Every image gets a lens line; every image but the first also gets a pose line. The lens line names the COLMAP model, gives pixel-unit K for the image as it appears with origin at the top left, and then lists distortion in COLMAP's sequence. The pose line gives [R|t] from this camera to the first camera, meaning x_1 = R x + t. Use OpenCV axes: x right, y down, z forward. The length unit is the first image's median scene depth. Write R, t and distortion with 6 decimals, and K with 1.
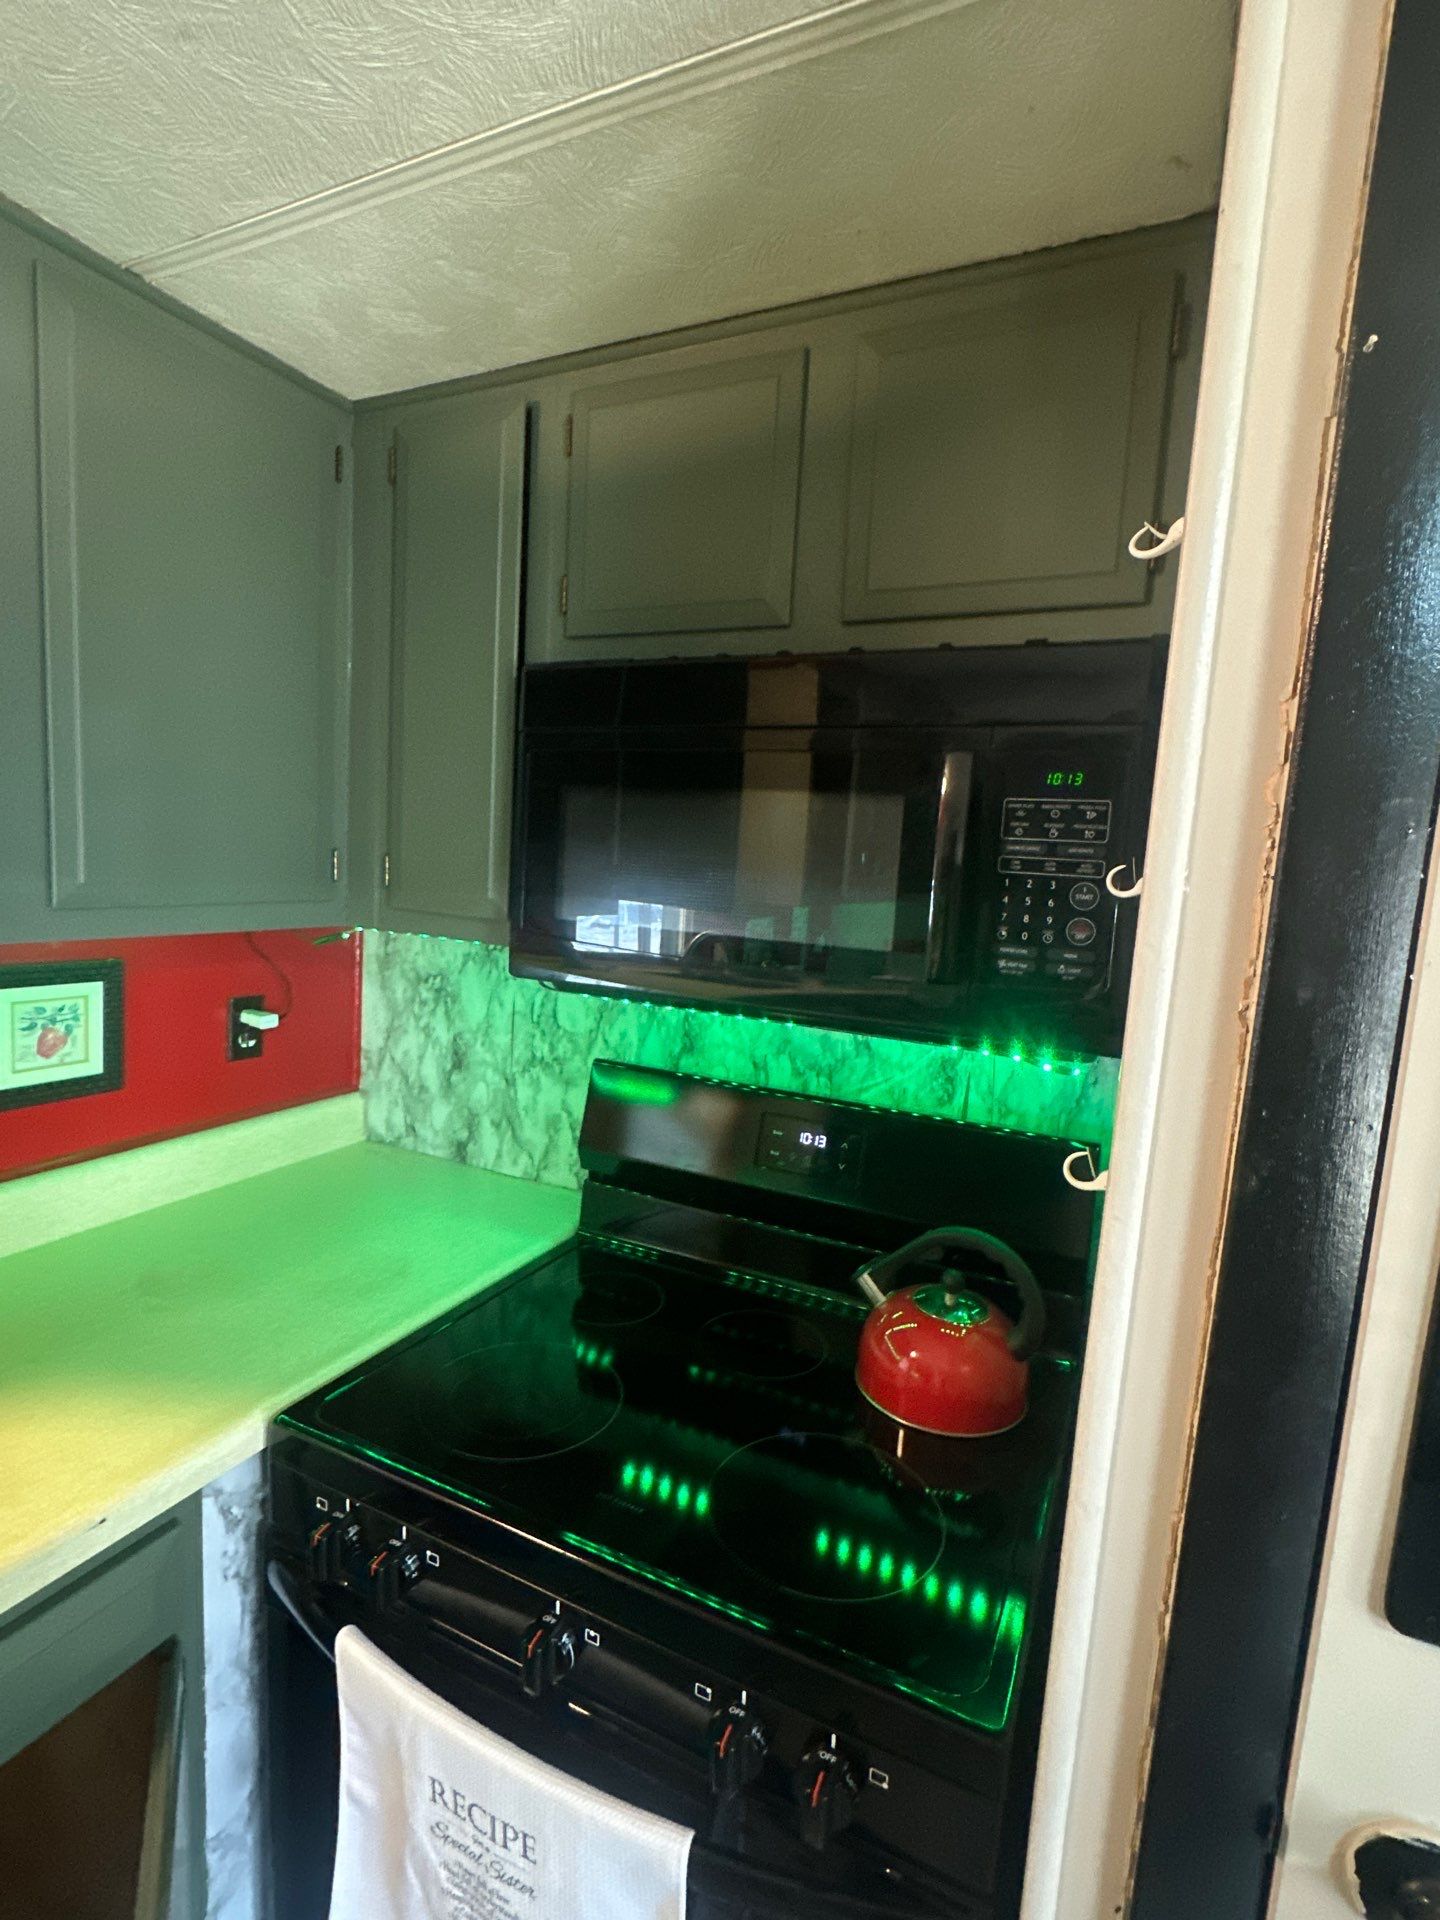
lens RADIAL K [[910.9, 0, 718.3], [0, 910.9, 957.9], [0, 0, 1]] dist [-0.001996, 0.002670]
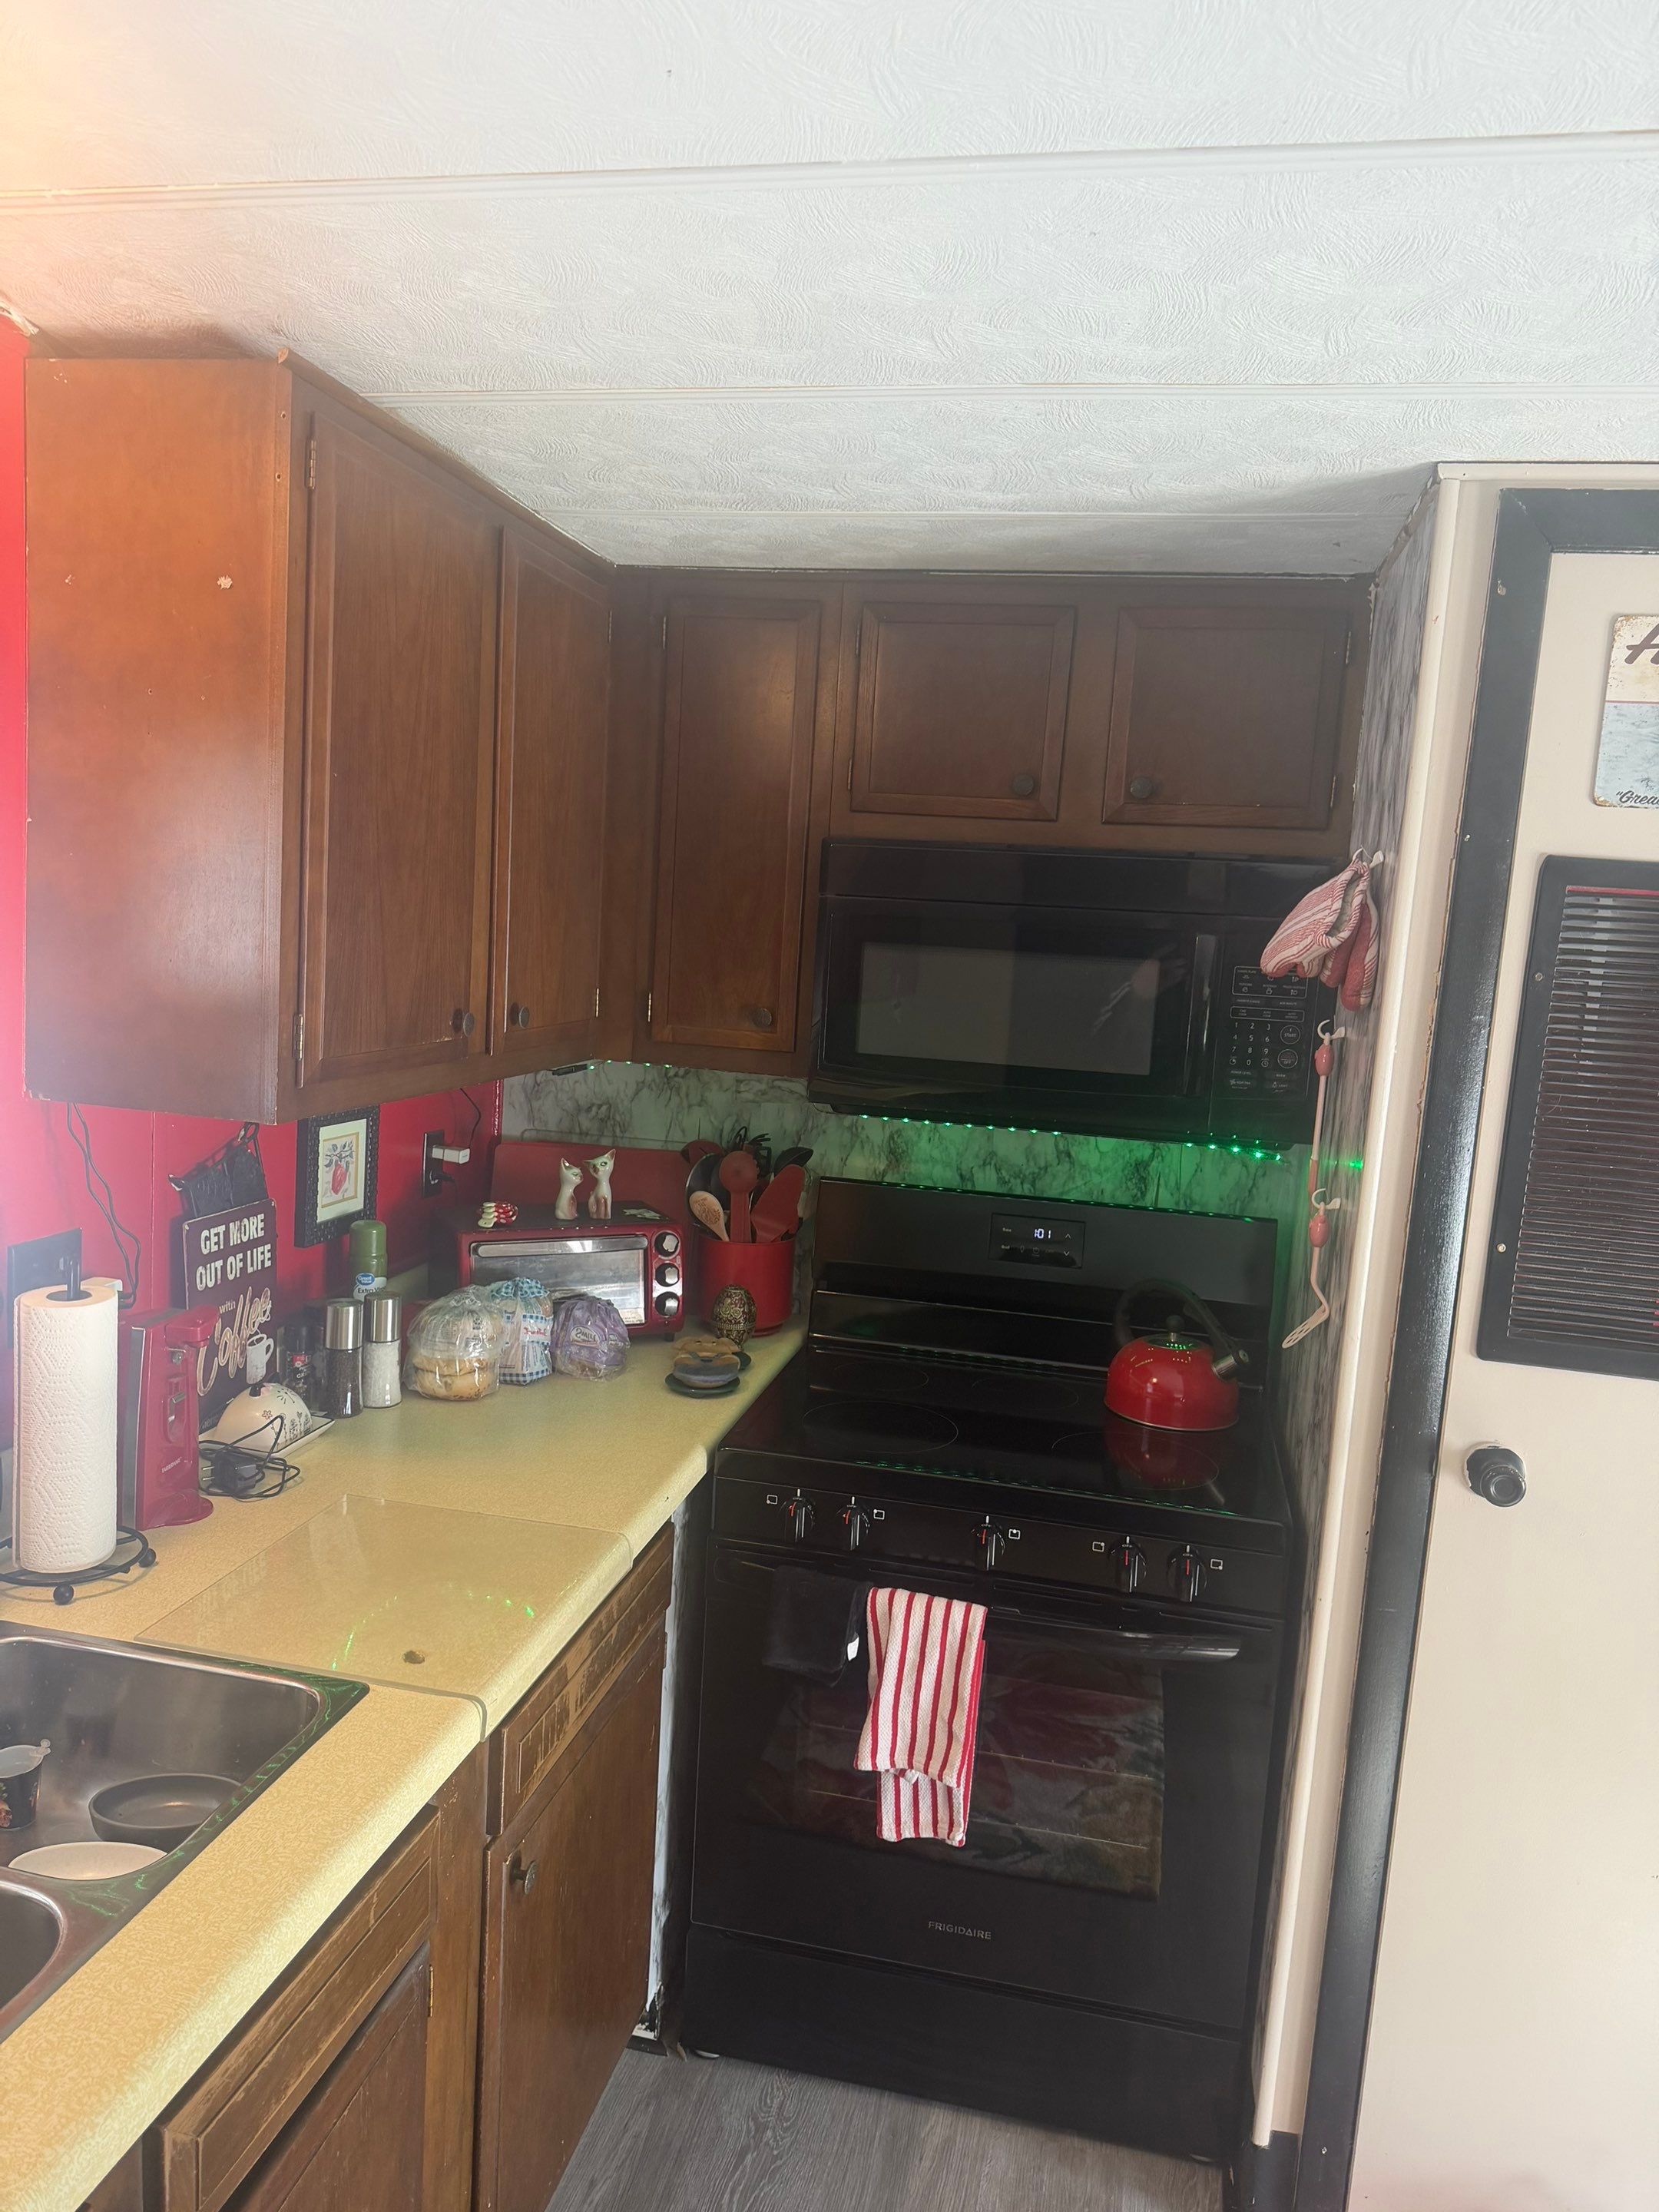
lens RADIAL K [[1552.7, 0, 817.7], [0, 1552.7, 1113.4], [0, 0, 1]] dist [0.039886, -0.043166]
pose [[0.971013, -0.029857, 0.237156, -0.602551], [0.022277, 0.999154, 0.034580, -0.028637], [-0.237988, -0.028294, 0.970856, -0.810337]]
